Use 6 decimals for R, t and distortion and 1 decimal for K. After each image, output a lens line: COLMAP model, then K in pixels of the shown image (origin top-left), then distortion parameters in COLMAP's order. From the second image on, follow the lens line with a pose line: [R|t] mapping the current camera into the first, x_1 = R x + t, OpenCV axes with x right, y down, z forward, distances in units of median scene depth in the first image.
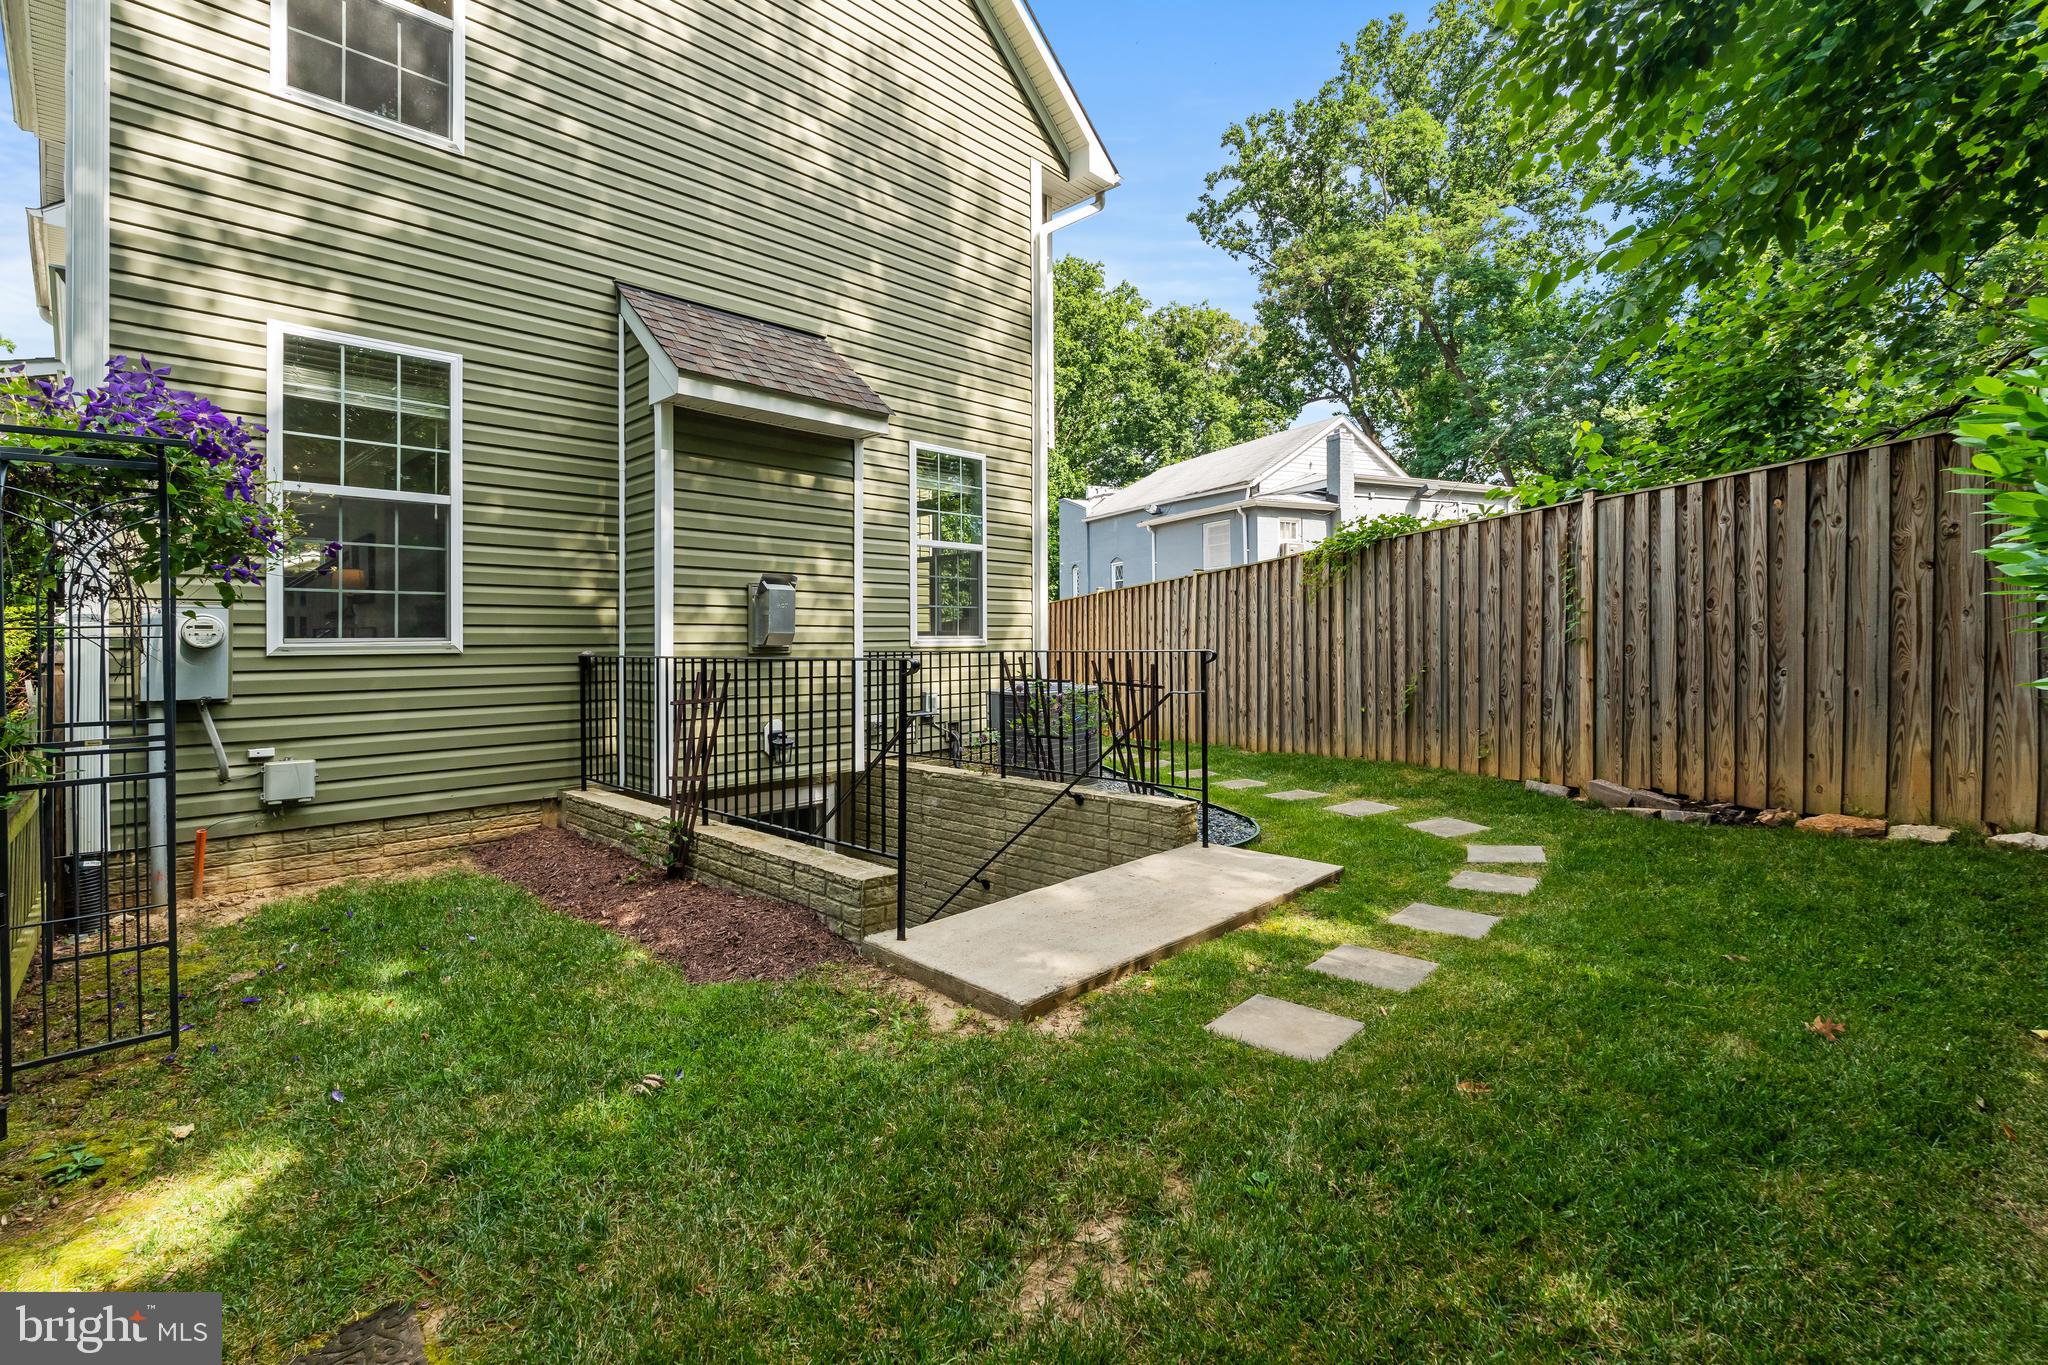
lens RADIAL K [[916.6, 0, 1006.1], [0, 916.6, 642.7], [0, 0, 1]] dist [-0.008933, 0.000578]
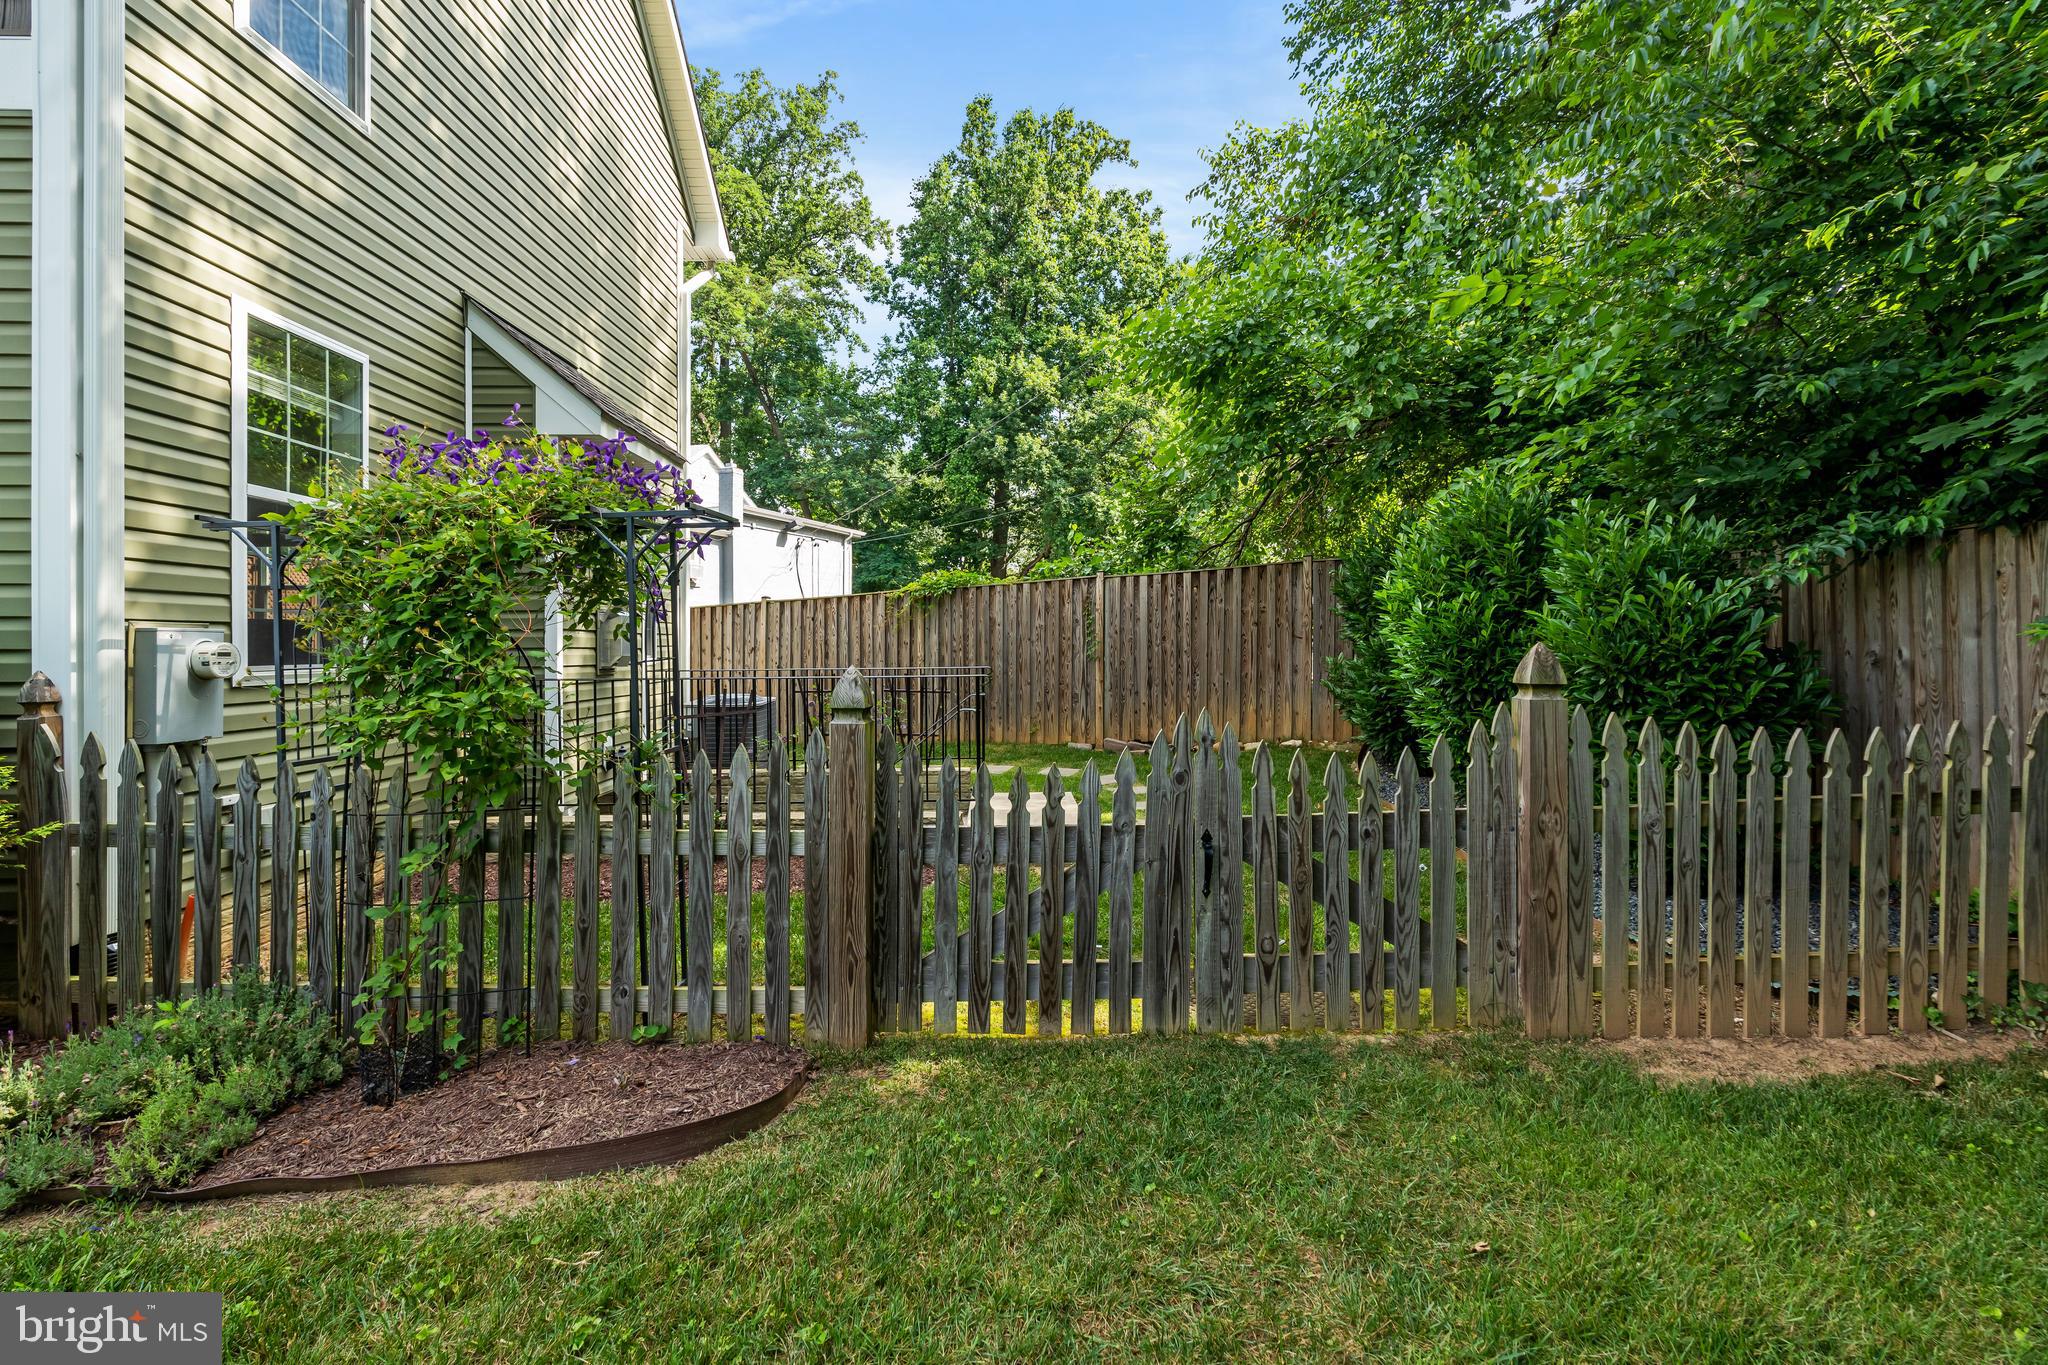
lens RADIAL K [[916.6, 0, 1028.5], [0, 916.6, 661.8], [0, 0, 1]] dist [-0.008933, 0.000578]
pose [[0.690900, -0.009922, 0.722882, -0.740045], [0.003751, 0.999942, 0.010140, -0.014475], [-0.722941, -0.004294, 0.690897, -0.103304]]
